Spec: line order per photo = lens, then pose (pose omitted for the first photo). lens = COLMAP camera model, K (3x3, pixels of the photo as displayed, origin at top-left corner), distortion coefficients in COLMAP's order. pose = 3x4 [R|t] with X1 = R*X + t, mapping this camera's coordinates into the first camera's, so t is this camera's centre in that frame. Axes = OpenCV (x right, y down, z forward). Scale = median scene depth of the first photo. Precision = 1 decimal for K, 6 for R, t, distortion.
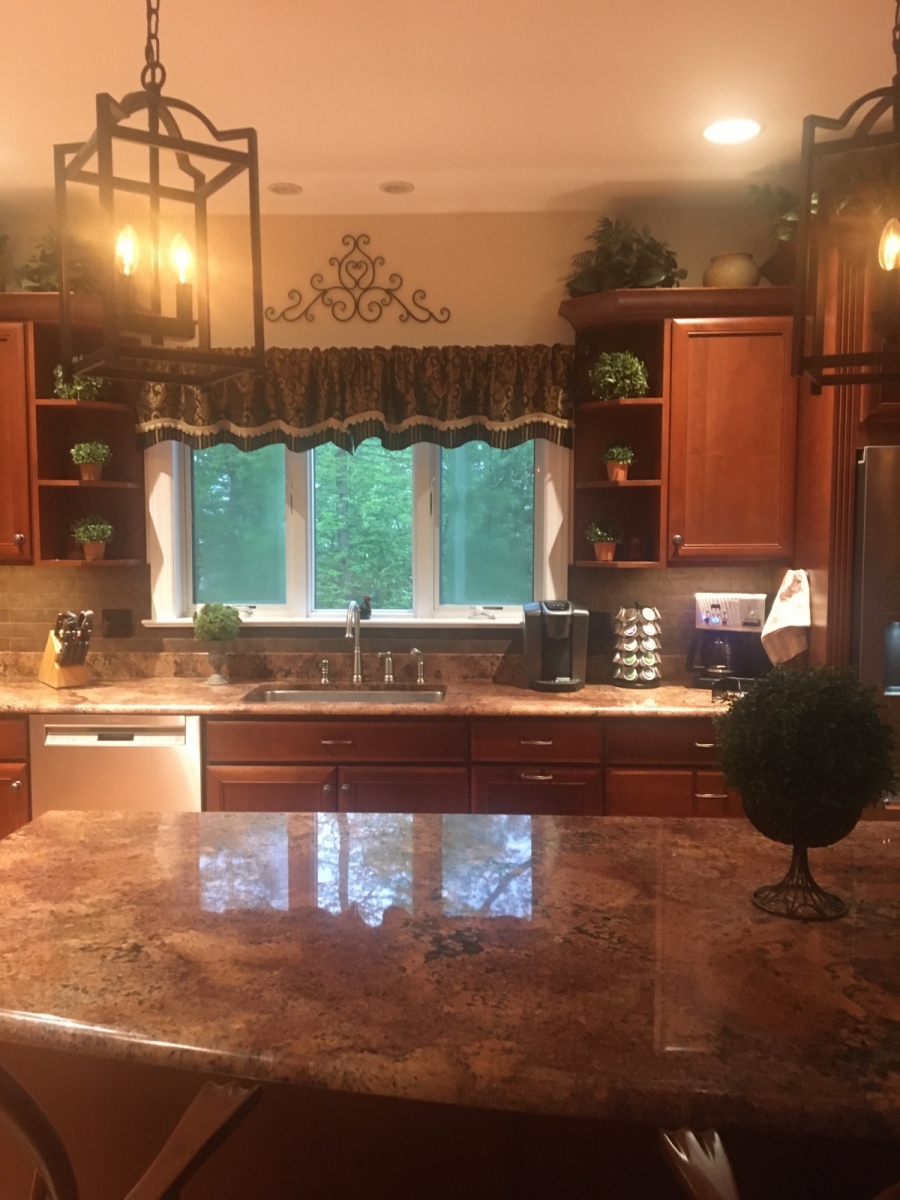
lens RADIAL K [[1002.9, 0, 450.0], [0, 1002.9, 600.0], [0, 0, 1]] dist [0.081805, -0.118722]
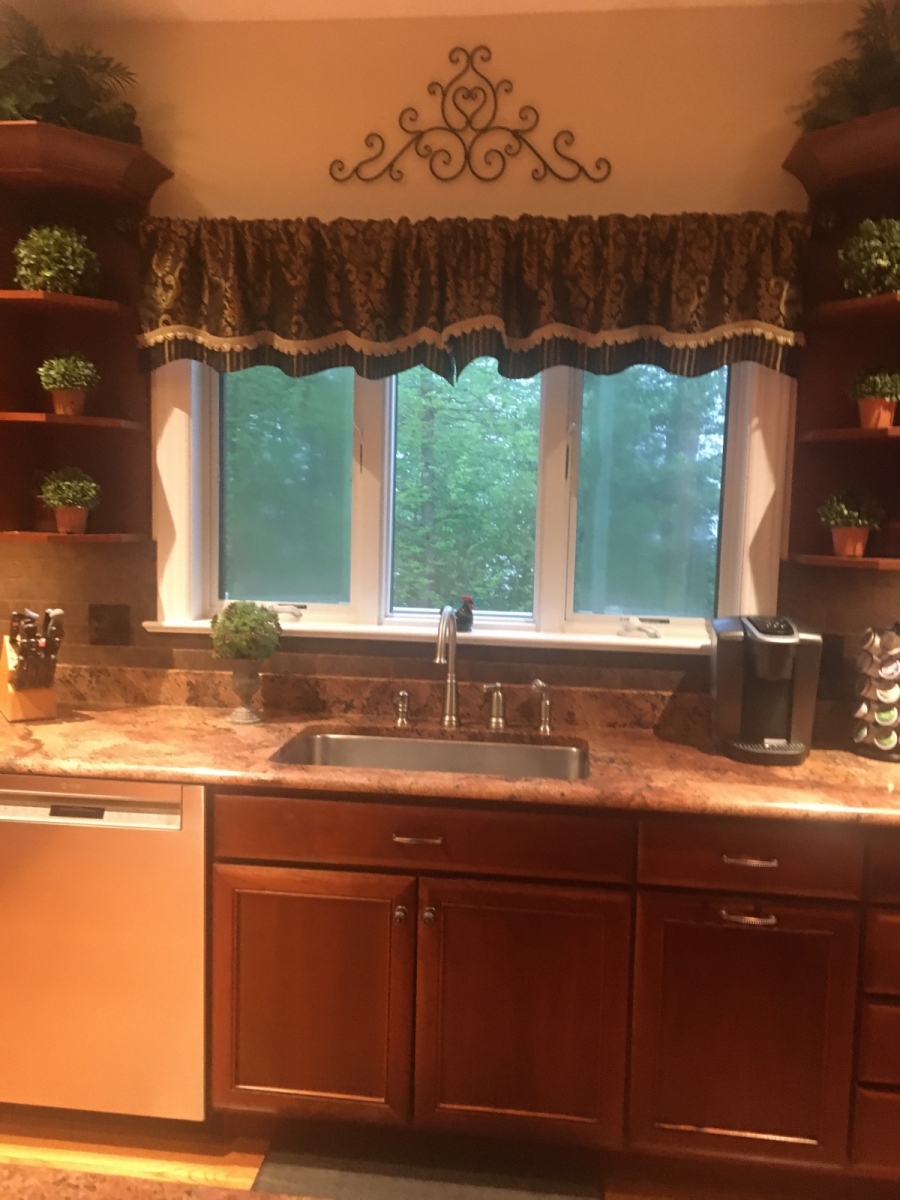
lens RADIAL K [[1002.9, 0, 450.0], [0, 1002.9, 600.0], [0, 0, 1]] dist [0.081805, -0.118722]
pose [[0.996347, 0.032575, -0.078941, -0.042873], [-0.030613, 0.999195, 0.025932, -0.020107], [0.079722, -0.023420, 0.996542, 0.340055]]
